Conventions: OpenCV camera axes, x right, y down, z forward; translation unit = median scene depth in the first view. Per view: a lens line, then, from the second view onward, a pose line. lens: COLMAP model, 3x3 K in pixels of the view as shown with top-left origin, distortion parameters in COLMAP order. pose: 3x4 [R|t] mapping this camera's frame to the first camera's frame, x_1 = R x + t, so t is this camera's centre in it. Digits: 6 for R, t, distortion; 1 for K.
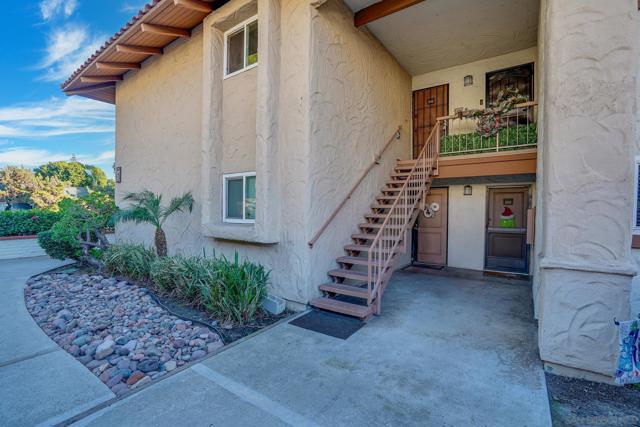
lens RADIAL K [[292.2, 0, 319.4], [0, 292.2, 211.2], [0, 0, 1]] dist [-0.026578, 0.000859]
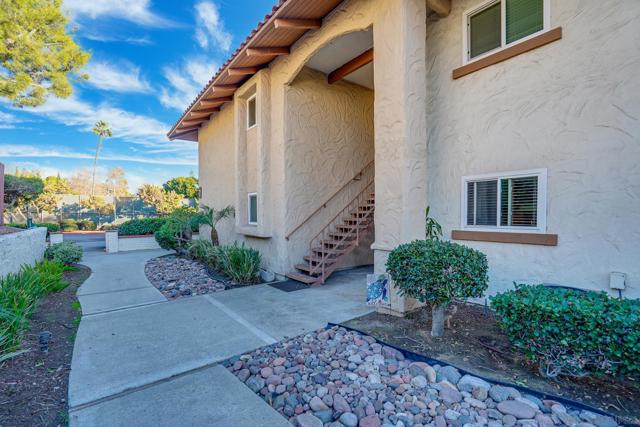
lens RADIAL K [[292.4, 0, 320.4], [0, 292.4, 216.2], [0, 0, 1]] dist [-0.035407, -0.000080]
pose [[0.957561, -0.014499, -0.287867, 0.528364], [0.015876, 0.999871, 0.002449, -0.003837], [0.287794, -0.006915, 0.957667, -0.398219]]
